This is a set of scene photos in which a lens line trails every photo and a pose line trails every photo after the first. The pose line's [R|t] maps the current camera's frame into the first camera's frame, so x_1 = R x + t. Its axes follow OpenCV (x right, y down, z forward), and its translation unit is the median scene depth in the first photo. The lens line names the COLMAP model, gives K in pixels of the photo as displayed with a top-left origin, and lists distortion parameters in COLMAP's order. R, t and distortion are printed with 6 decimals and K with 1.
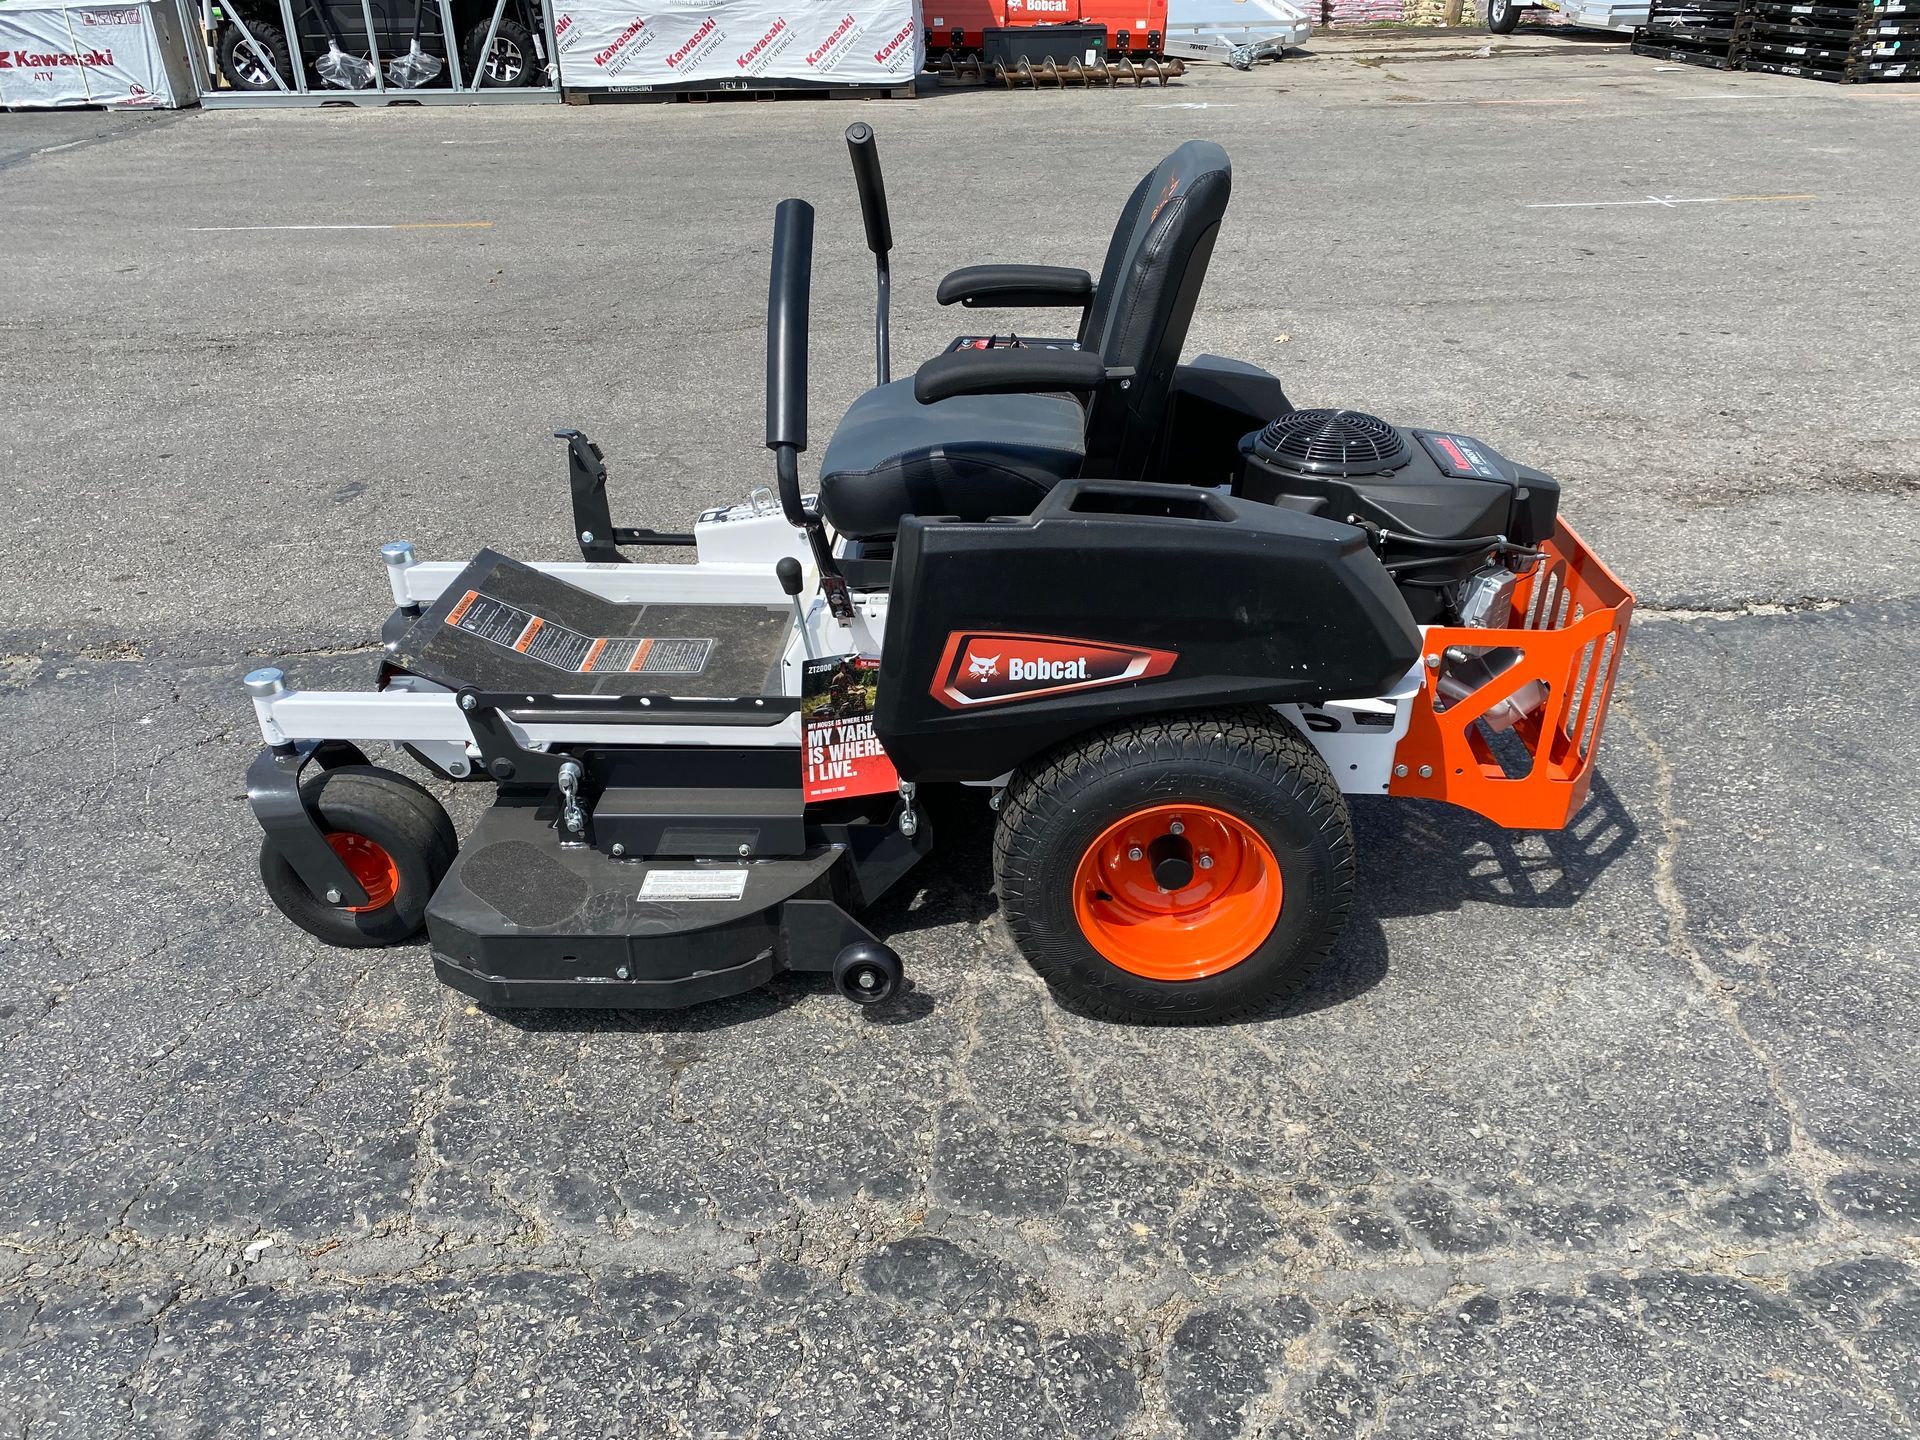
lens RADIAL K [[1471.0, 0, 981.2], [0, 1471.0, 701.7], [0, 0, 1]] dist [0.029656, -0.027727]
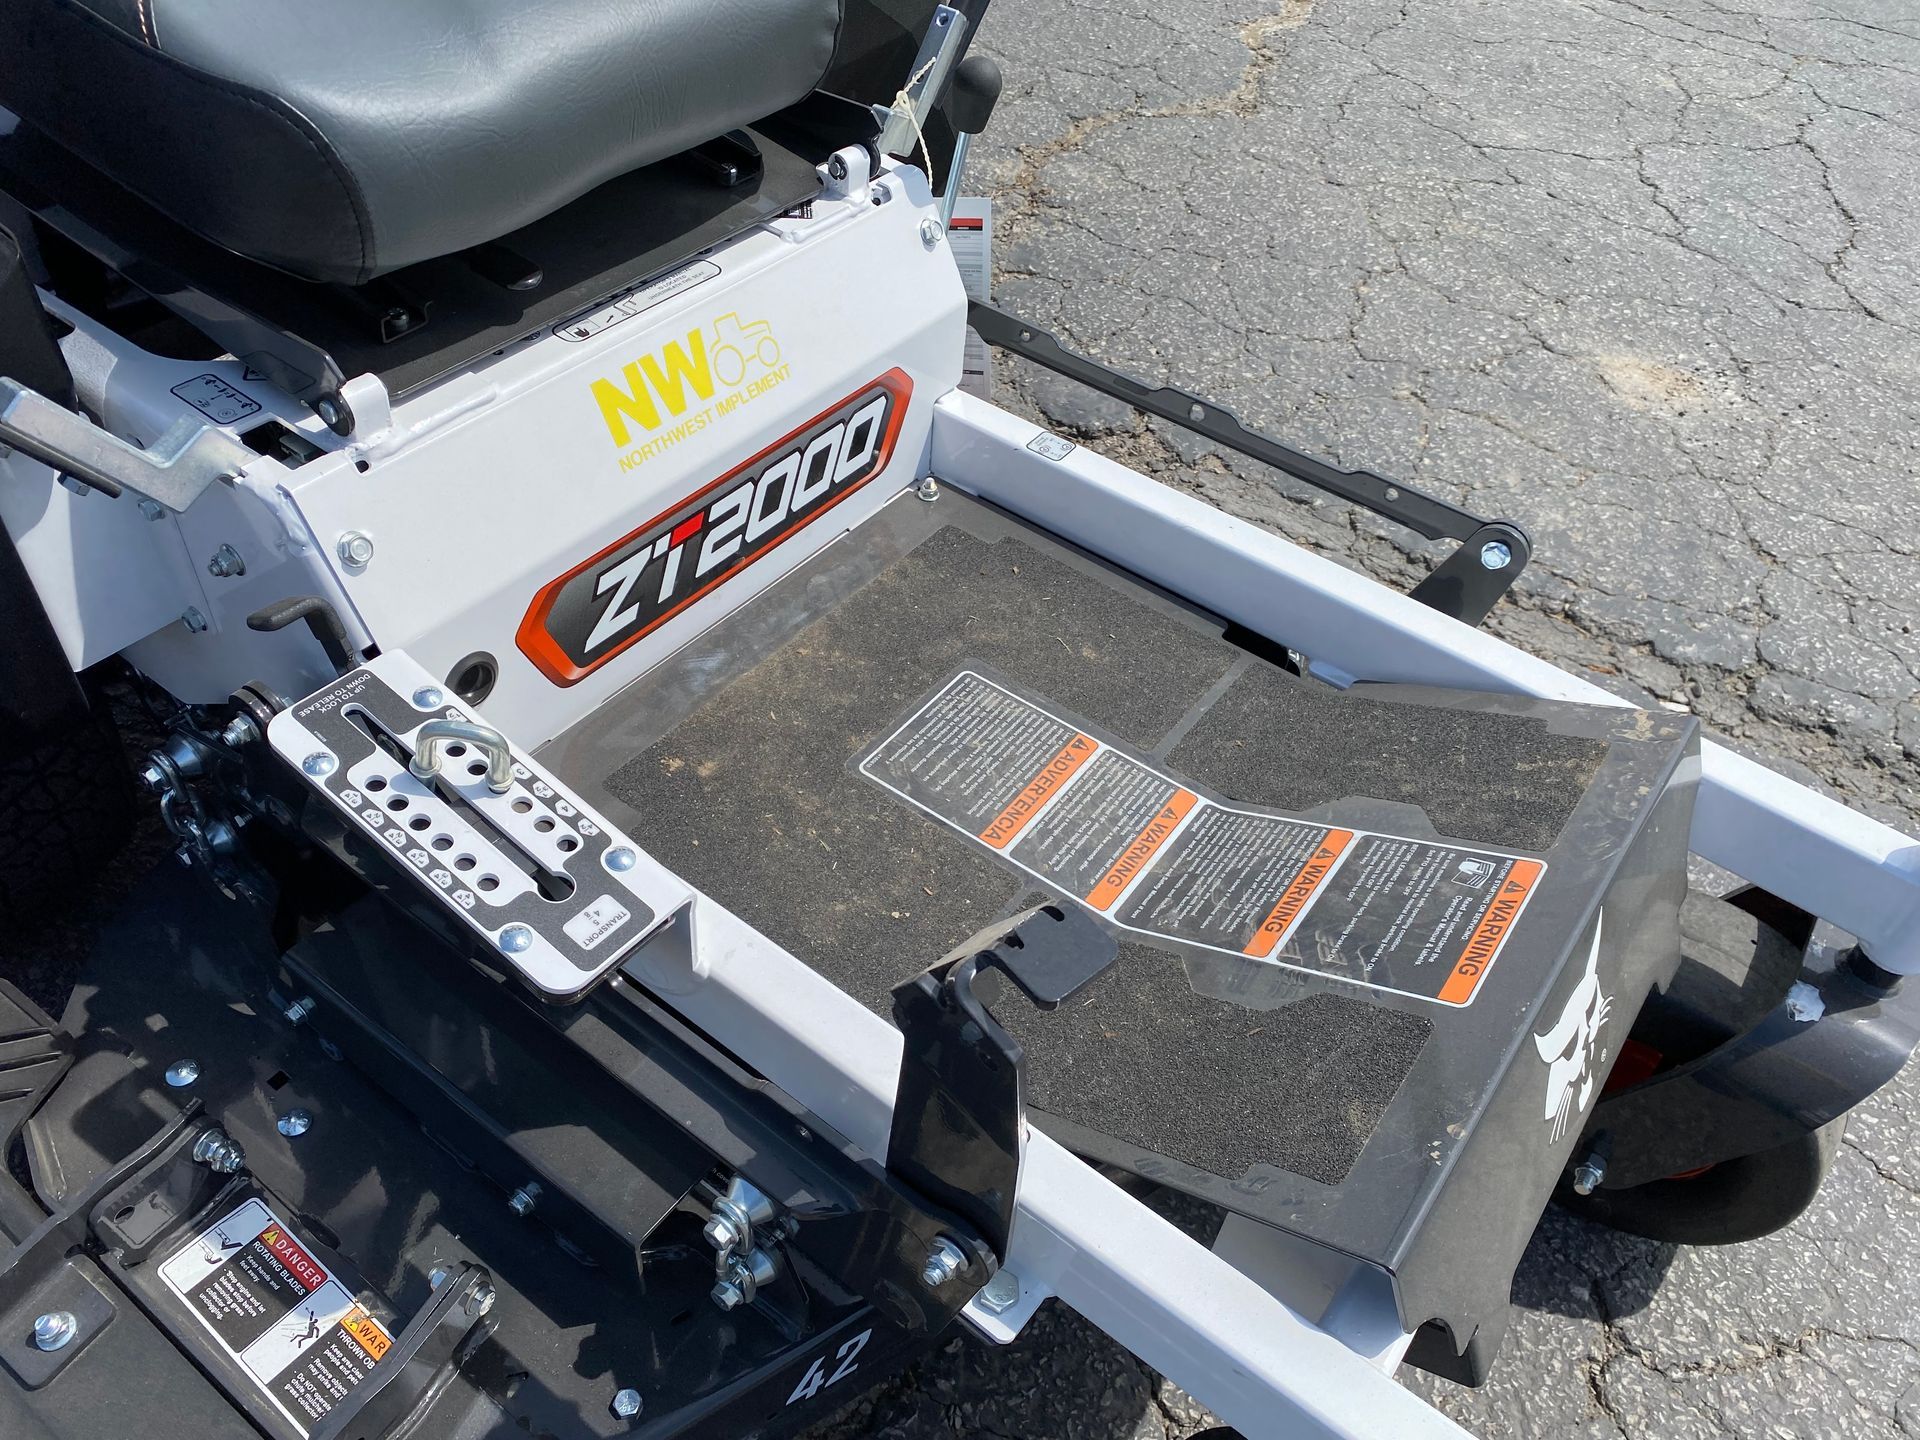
lens RADIAL K [[1471.0, 0, 958.4], [0, 1471.0, 729.4], [0, 0, 1]] dist [0.029656, -0.027727]
pose [[-0.820172, -0.444687, 0.359961, -0.384279], [0.194850, 0.374443, 0.906546, -0.442097], [-0.537914, 0.813662, -0.220460, 1.203034]]
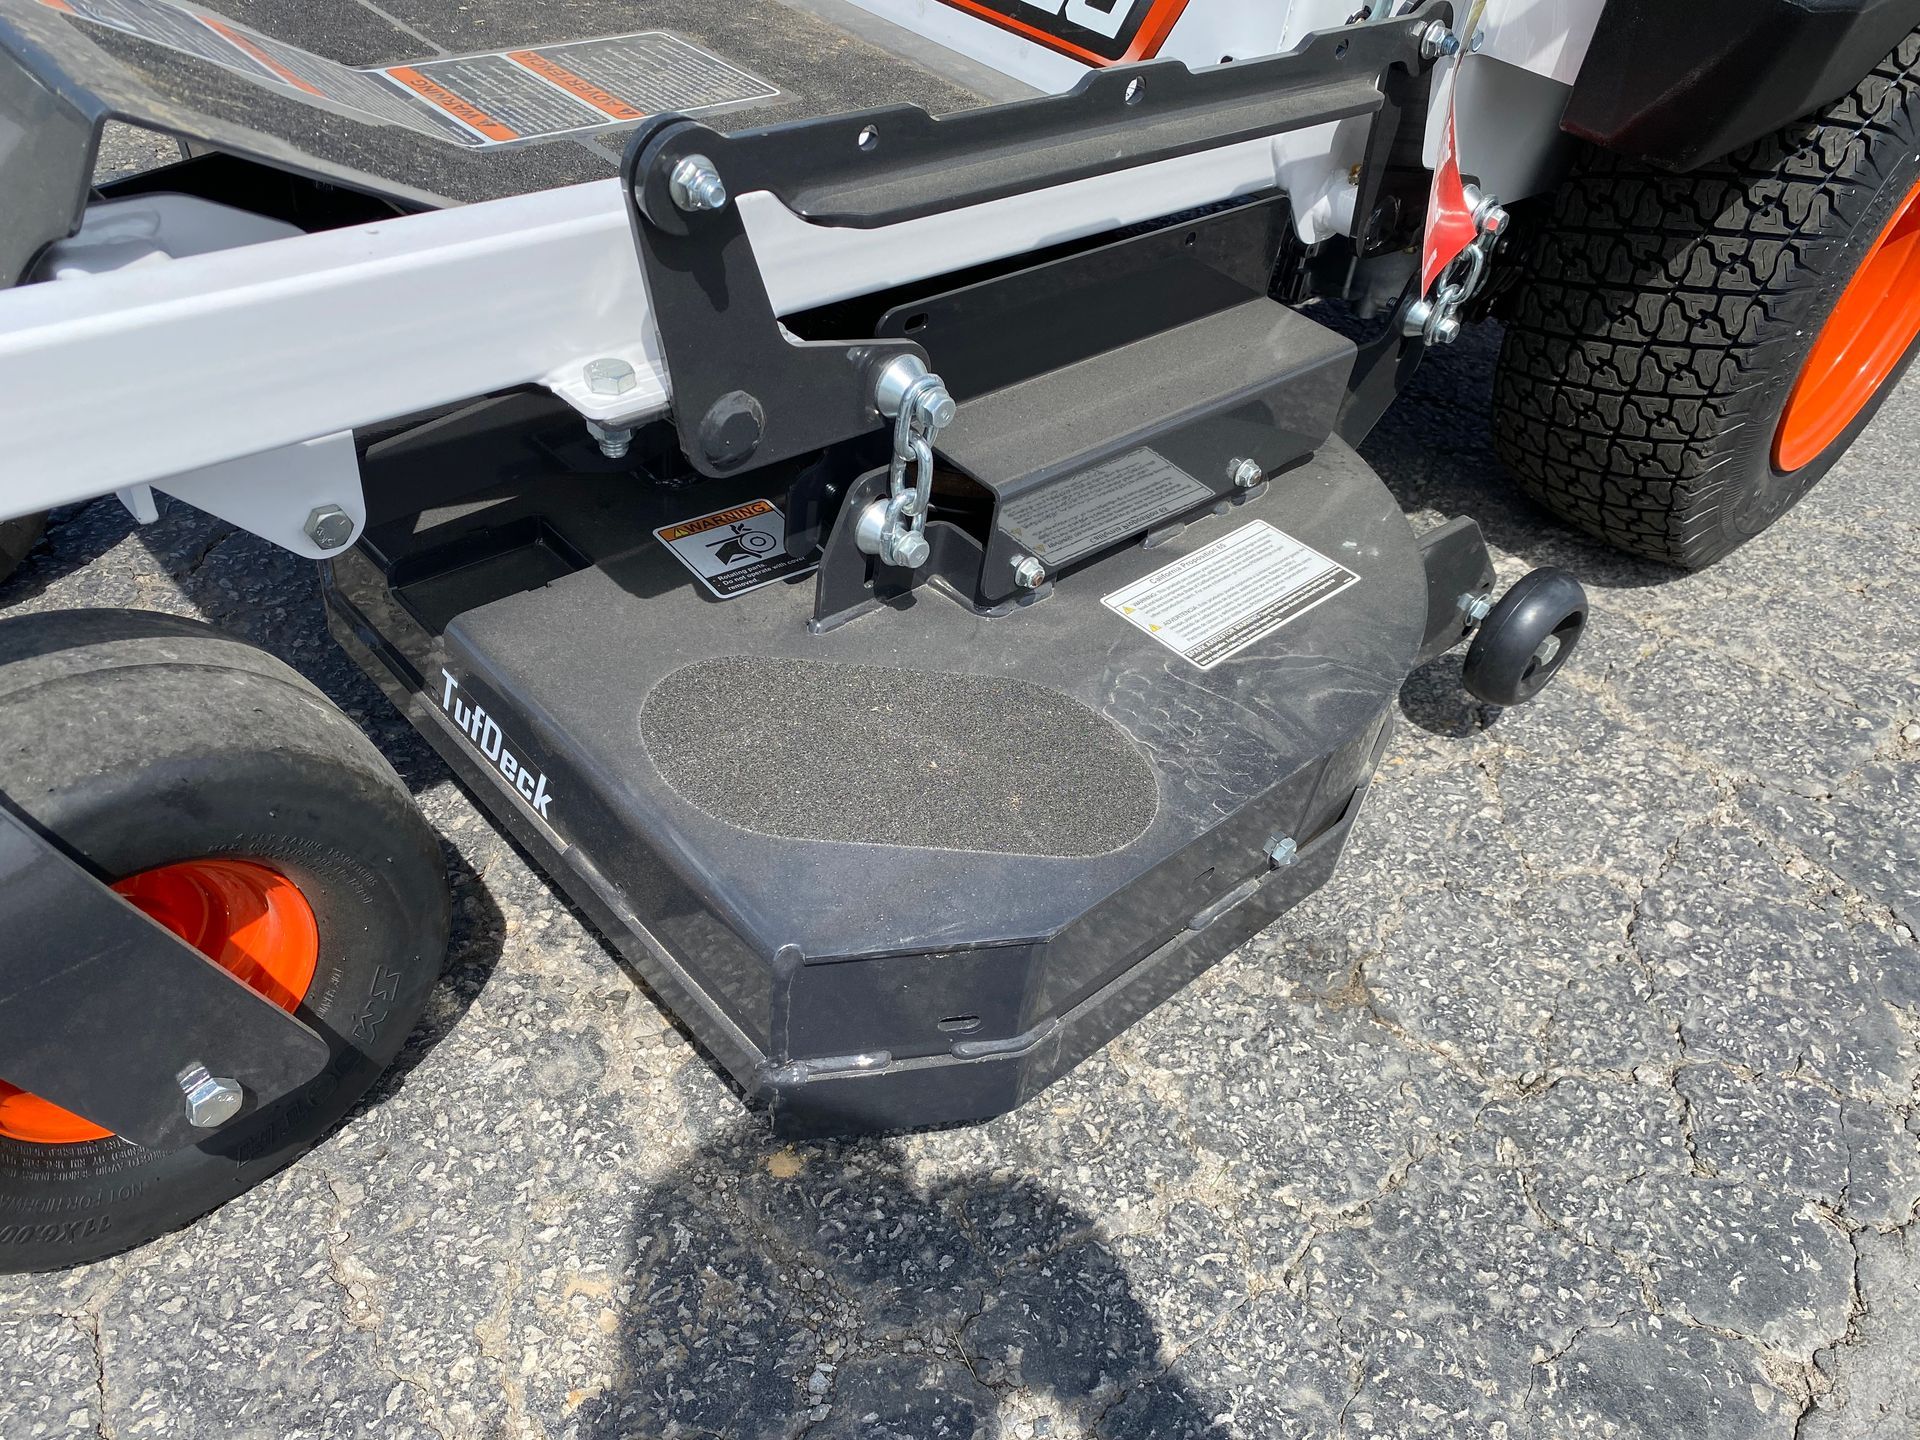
lens RADIAL K [[1471.0, 0, 951.7], [0, 1471.0, 724.8], [0, 0, 1]] dist [0.029656, -0.027727]
pose [[0.712829, -0.385651, 0.585788, -0.477745], [0.215496, 0.915277, 0.340338, 0.008131], [-0.667410, -0.116368, 0.735542, 0.735330]]
